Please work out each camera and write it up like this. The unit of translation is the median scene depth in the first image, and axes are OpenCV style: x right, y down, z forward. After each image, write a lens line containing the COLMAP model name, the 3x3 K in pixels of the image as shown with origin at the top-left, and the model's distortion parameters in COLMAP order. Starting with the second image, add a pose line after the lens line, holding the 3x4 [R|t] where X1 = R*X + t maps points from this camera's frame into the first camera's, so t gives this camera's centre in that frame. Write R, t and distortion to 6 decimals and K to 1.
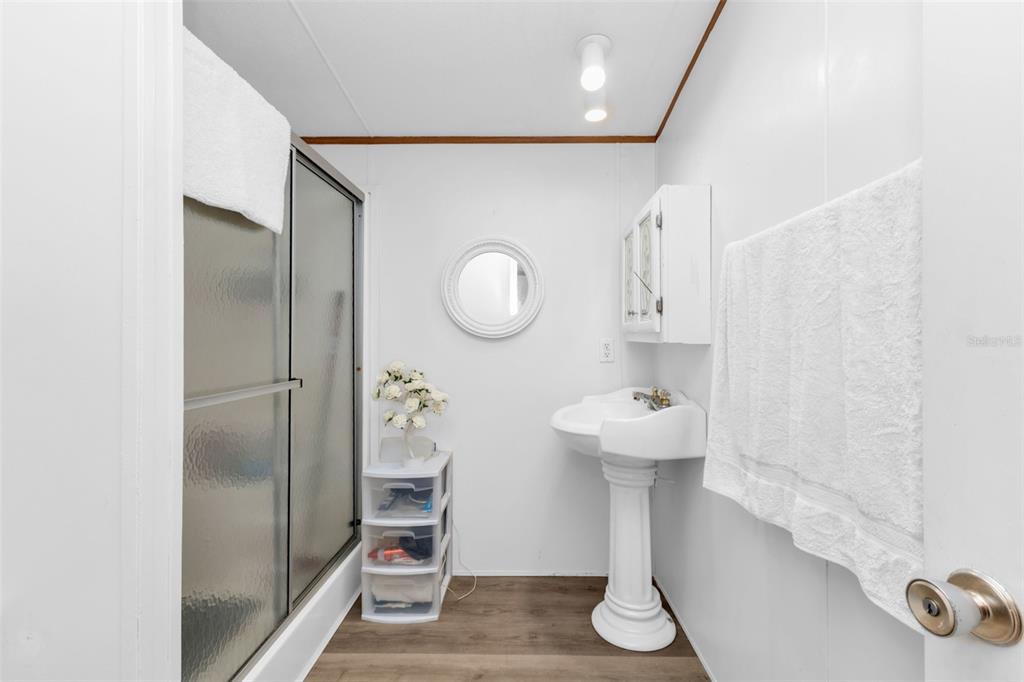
lens RADIAL K [[453.7, 0, 517.5], [0, 453.7, 337.2], [0, 0, 1]] dist [0.018322, -0.000278]
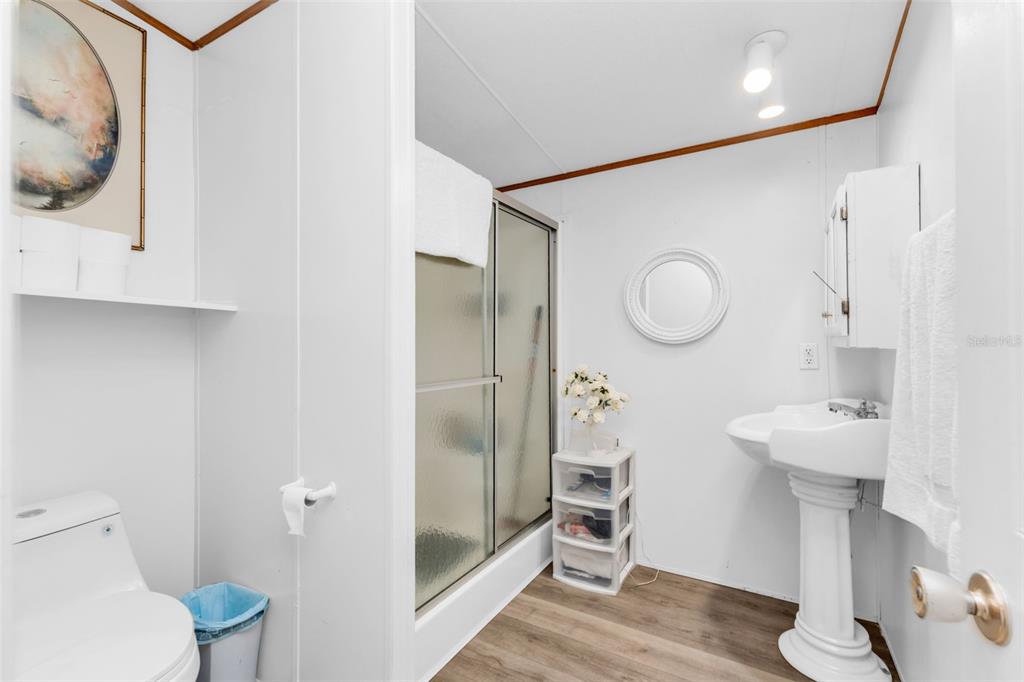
lens RADIAL K [[453.7, 0, 517.5], [0, 453.7, 337.2], [0, 0, 1]] dist [0.018322, -0.000278]
pose [[0.877216, -0.013106, -0.479917, 0.156131], [0.006006, 0.999849, -0.016328, 0.002497], [0.480058, 0.011441, 0.877162, -0.100761]]
